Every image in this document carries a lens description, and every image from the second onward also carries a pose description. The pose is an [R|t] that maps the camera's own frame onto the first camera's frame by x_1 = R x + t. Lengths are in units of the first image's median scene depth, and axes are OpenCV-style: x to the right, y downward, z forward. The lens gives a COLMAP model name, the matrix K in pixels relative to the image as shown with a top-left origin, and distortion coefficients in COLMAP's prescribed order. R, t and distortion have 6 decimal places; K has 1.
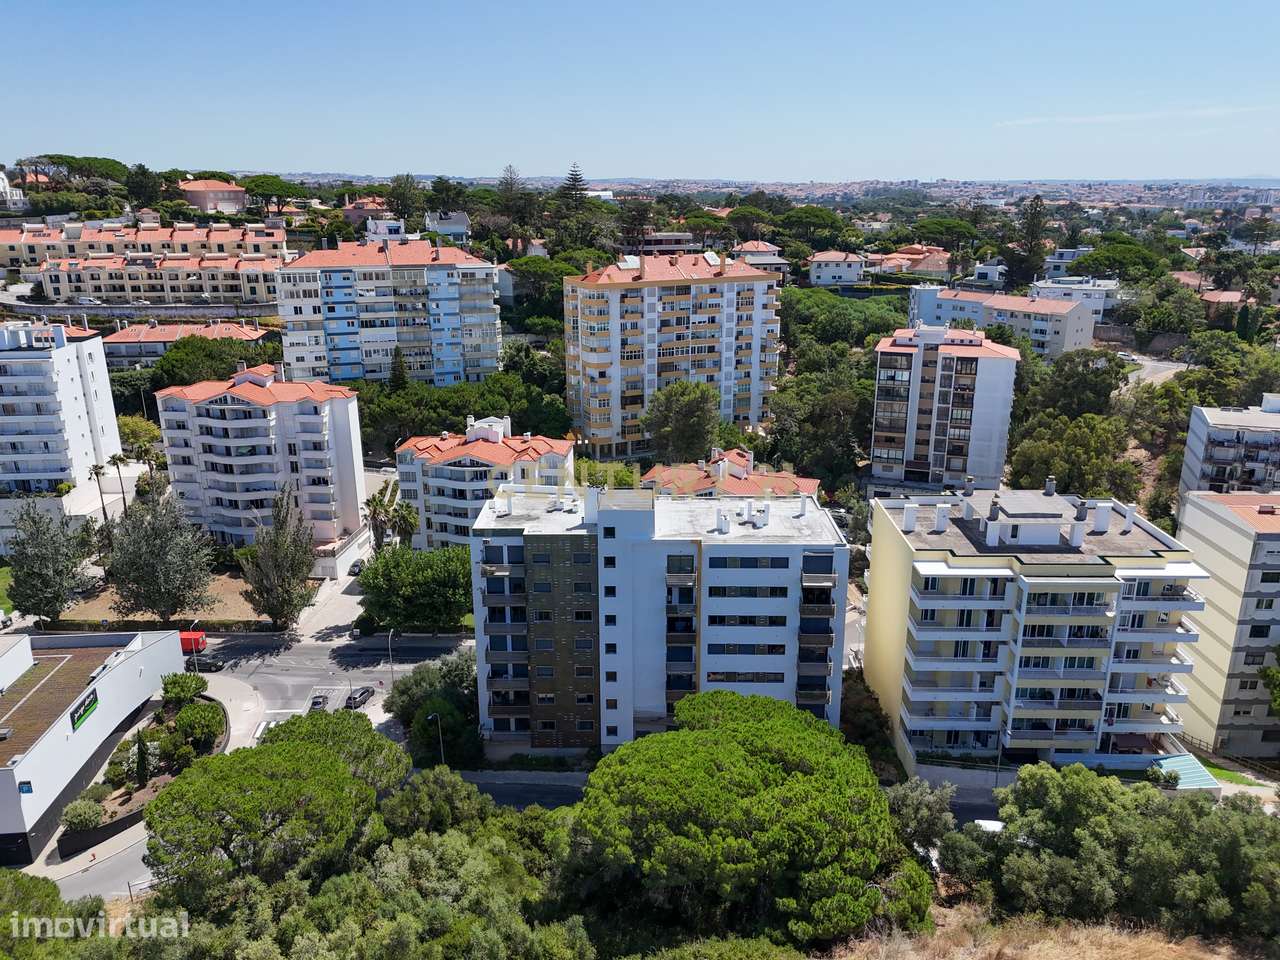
lens RADIAL K [[943.6, 0, 639.8], [0, 943.6, 483.2], [0, 0, 1]] dist [0.066593, -0.057280]
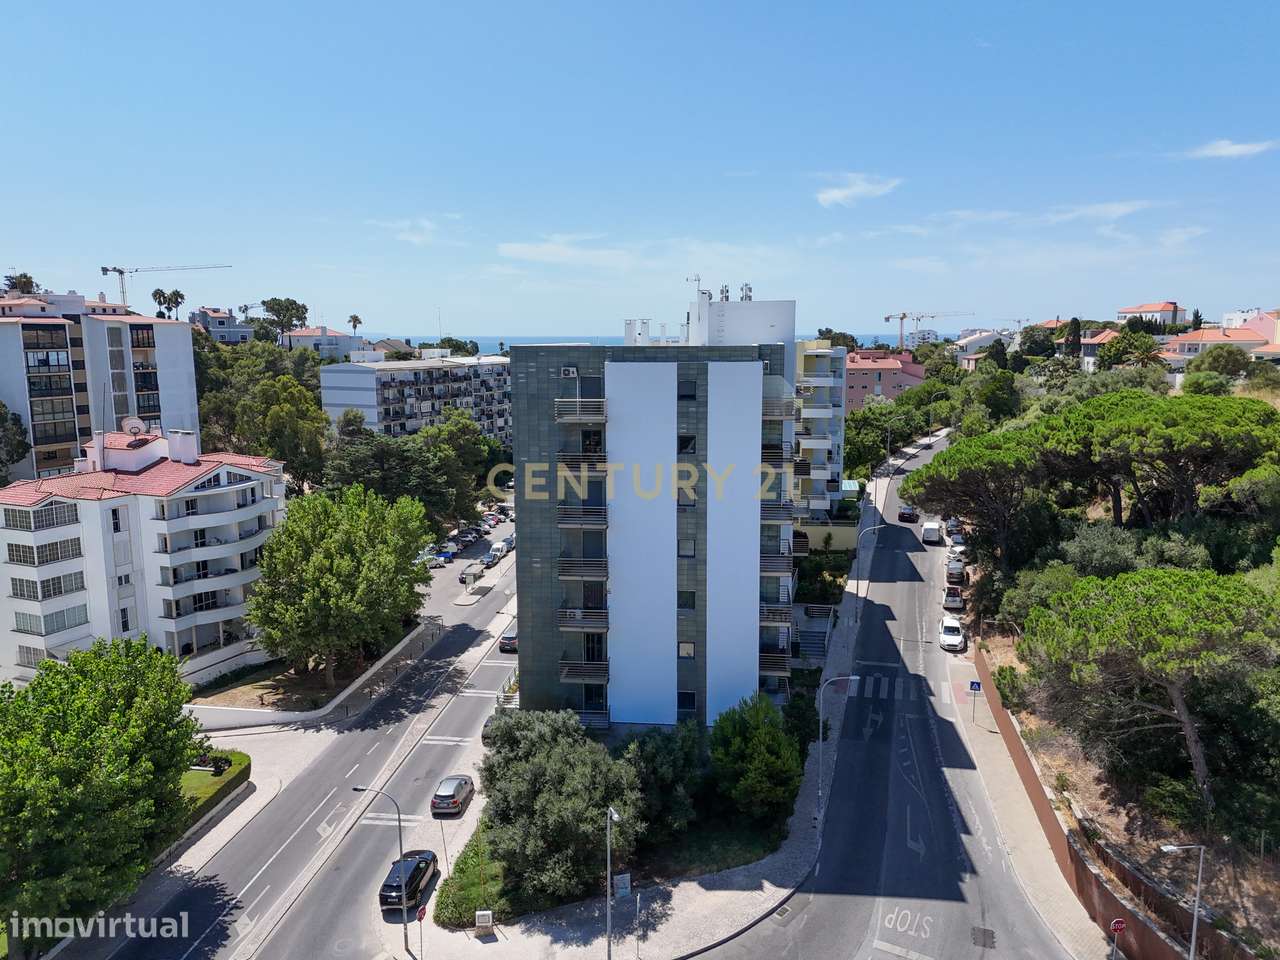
lens RADIAL K [[943.6, 0, 642.4], [0, 943.6, 478.2], [0, 0, 1]] dist [0.066593, -0.057280]
pose [[0.089353, -0.148157, 0.984919, -0.376386], [0.301847, 0.946398, 0.114979, 0.018763], [-0.949160, 0.287021, 0.129284, 0.504482]]
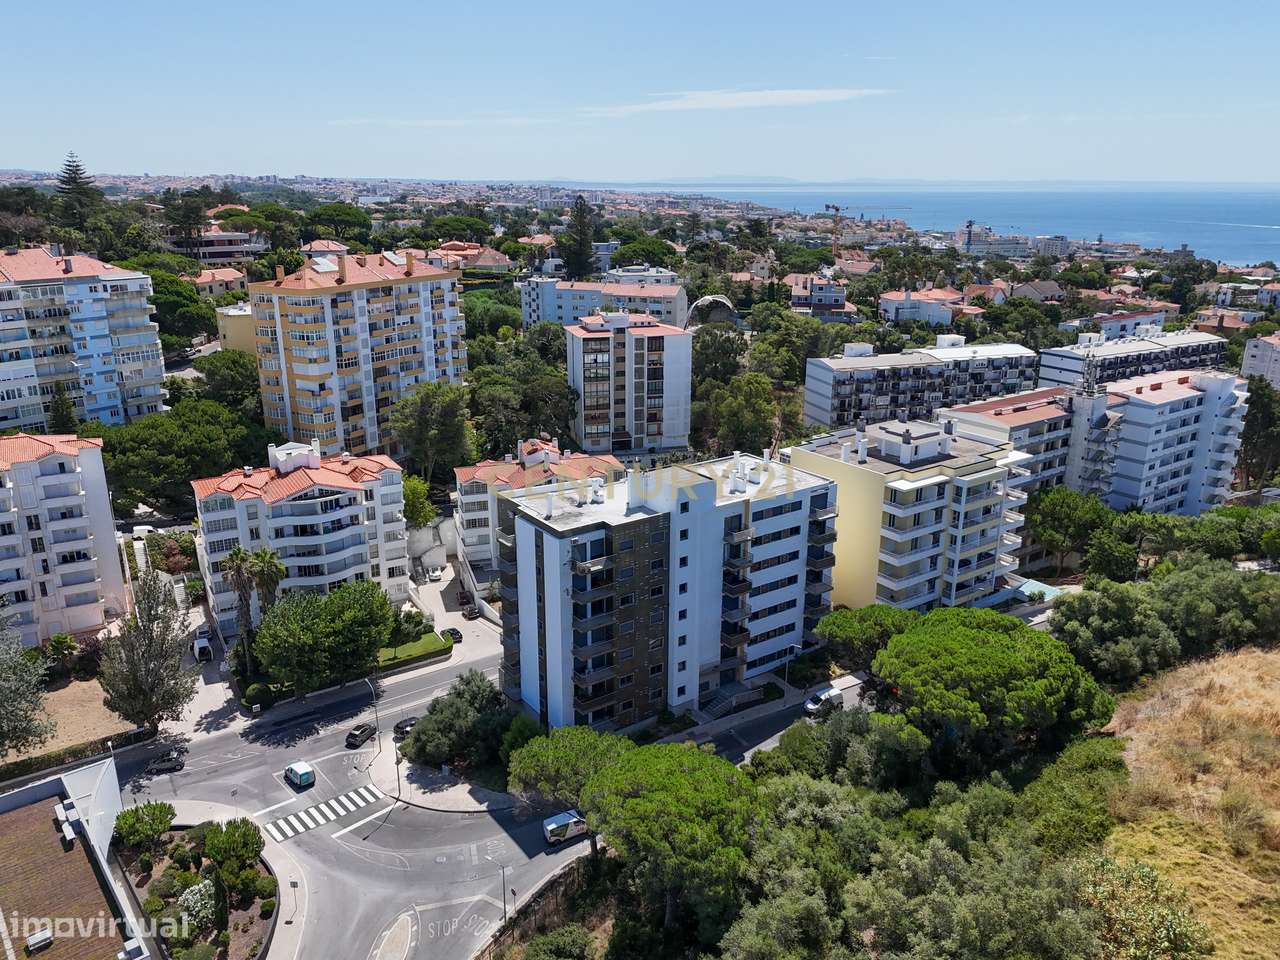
lens RADIAL K [[943.6, 0, 639.7], [0, 943.6, 485.8], [0, 0, 1]] dist [0.066593, -0.057280]
pose [[0.805507, -0.174179, 0.566410, -0.331028], [0.170945, 0.983493, 0.059332, -0.022140], [-0.567394, 0.049032, 0.821985, 0.063657]]
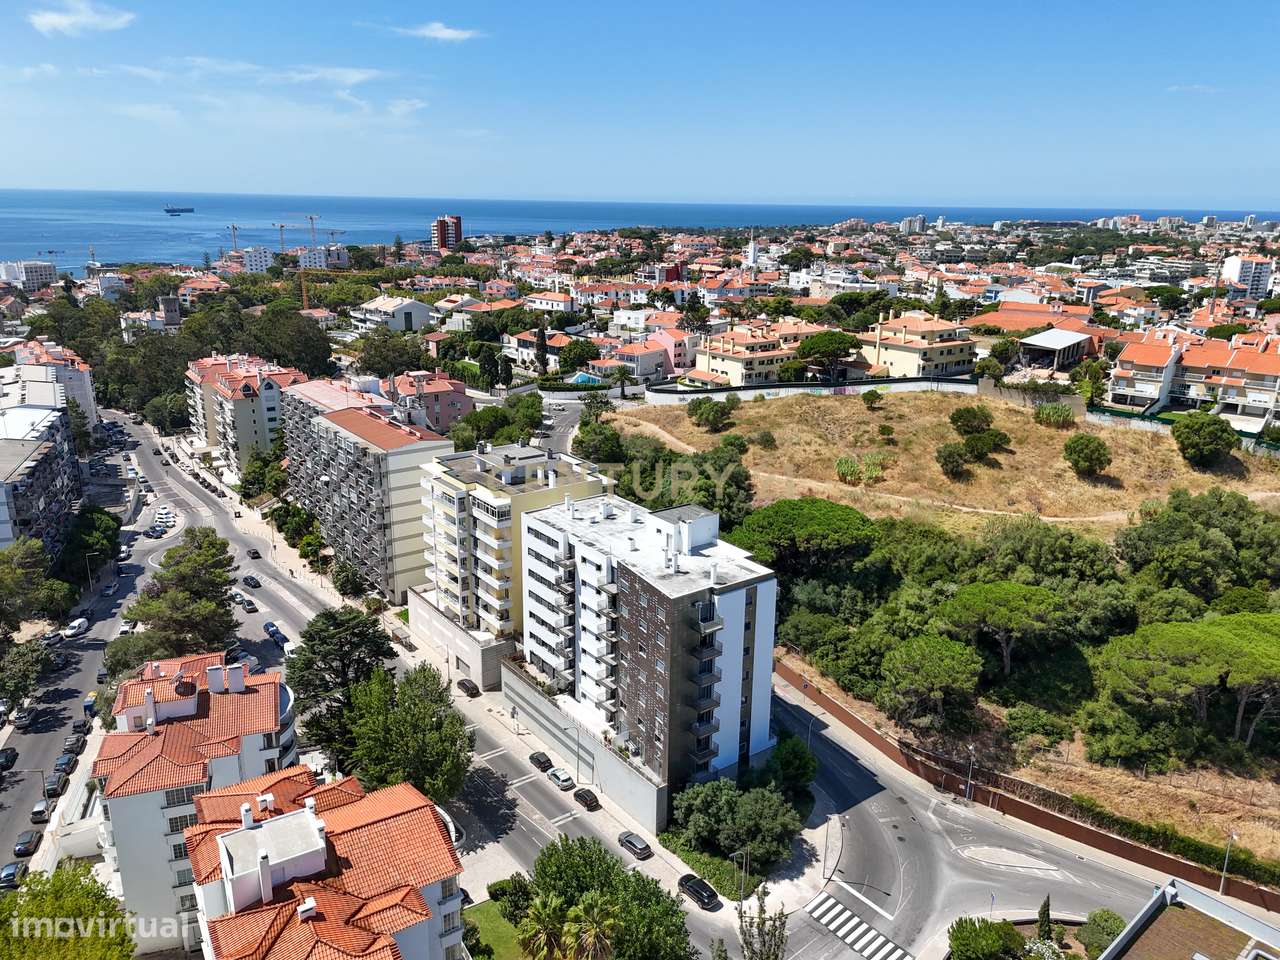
lens RADIAL K [[943.6, 0, 639.9], [0, 943.6, 485.6], [0, 0, 1]] dist [0.066593, -0.057280]
pose [[-0.612156, -0.236998, 0.754385, -0.455910], [0.223183, 0.863453, 0.452369, -0.297058], [-0.758587, 0.445287, -0.475674, 0.806410]]
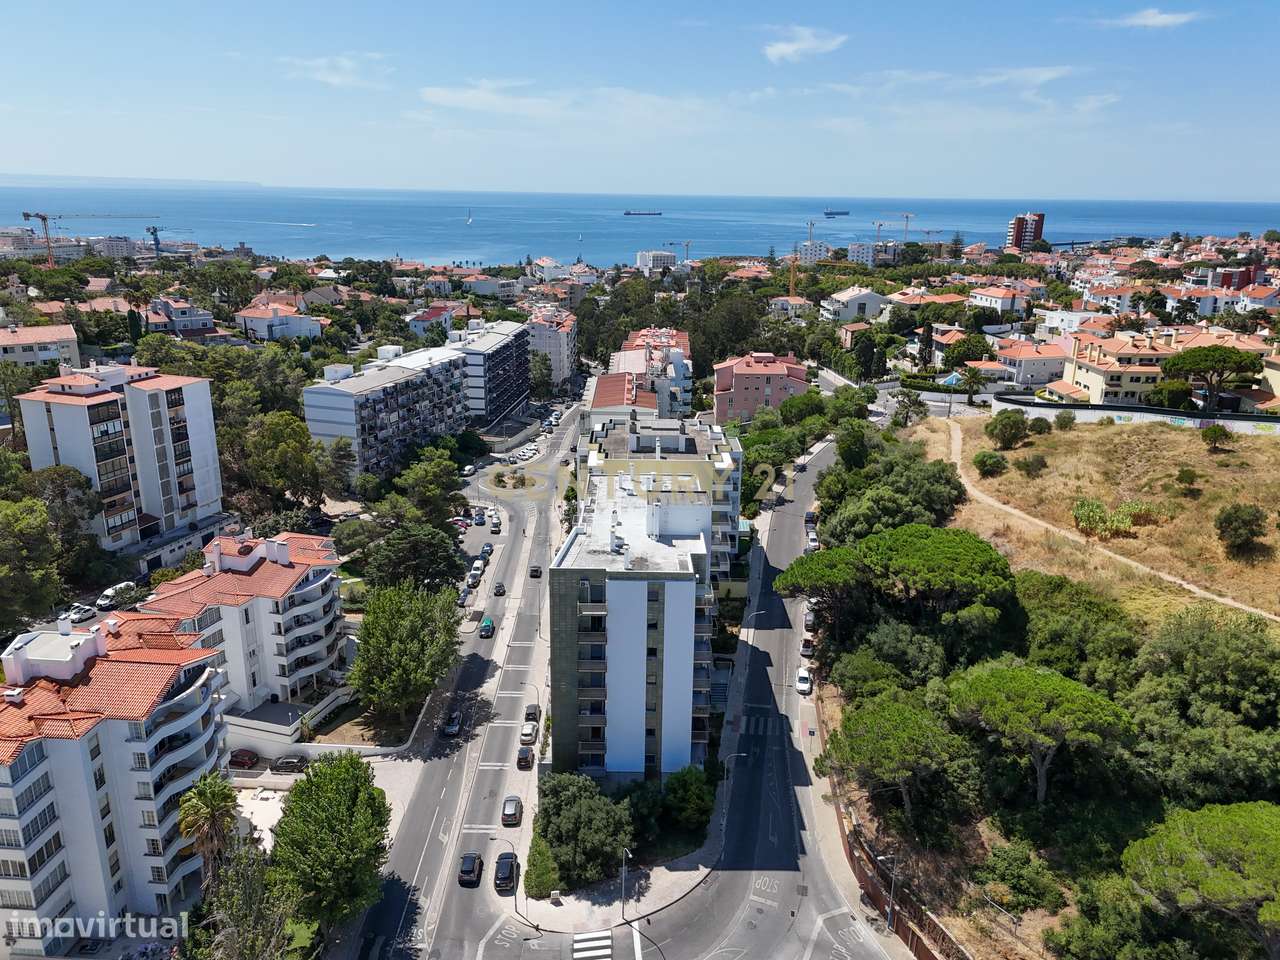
lens RADIAL K [[943.6, 0, 640.8], [0, 943.6, 482.0], [0, 0, 1]] dist [0.066593, -0.057280]
pose [[-0.016127, -0.292174, 0.956229, -0.552460], [0.285086, 0.915313, 0.284480, -0.170830], [-0.958366, 0.277196, 0.068533, 0.475804]]
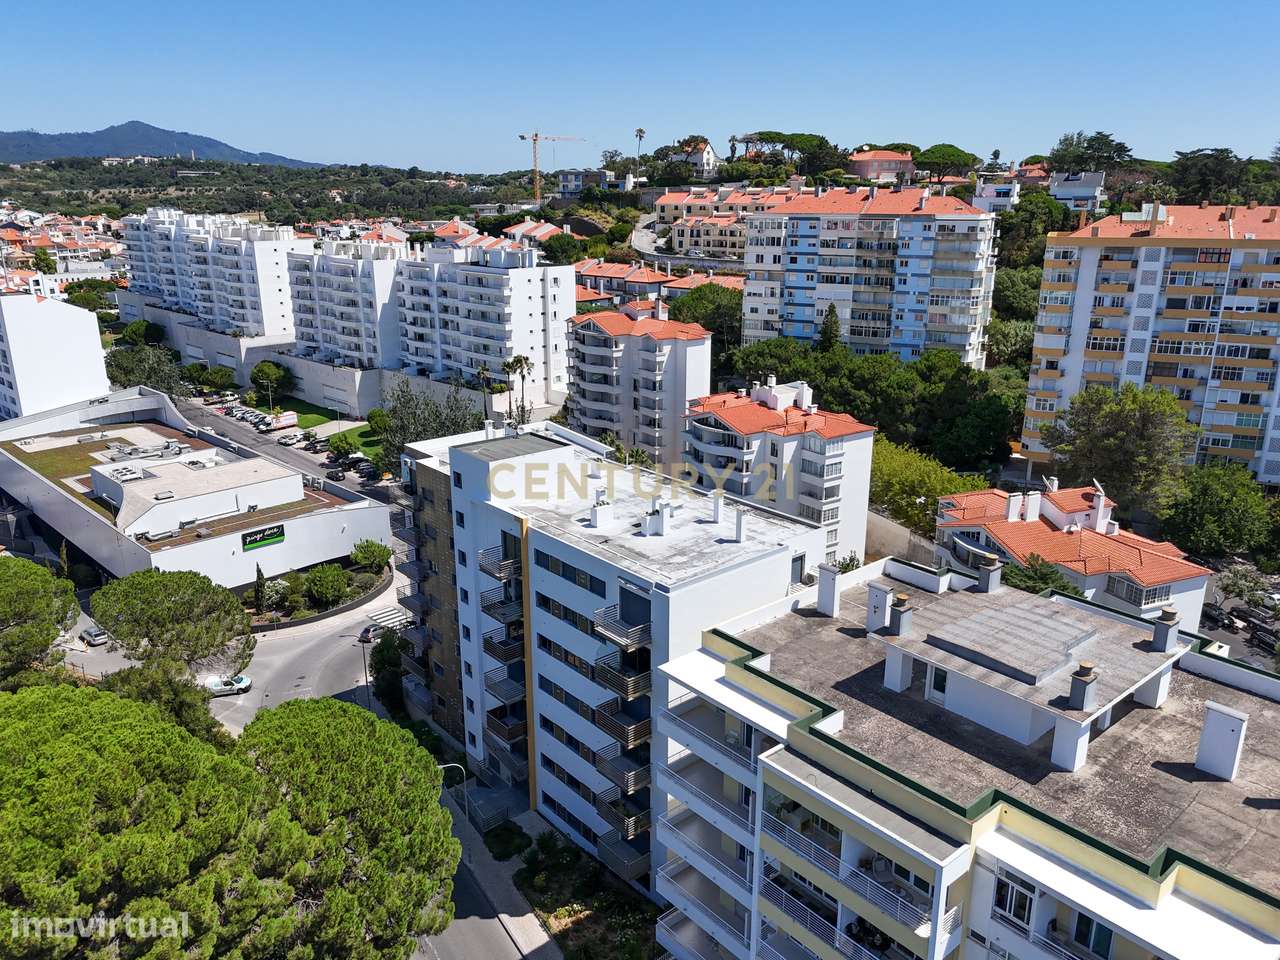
lens RADIAL K [[943.6, 0, 634.3], [0, 943.6, 479.7], [0, 0, 1]] dist [0.066593, -0.057280]
pose [[0.653227, 0.222278, -0.723800, 0.296803], [-0.228306, 0.969269, 0.091616, -0.024415], [0.721921, 0.105402, 0.683900, 0.278519]]
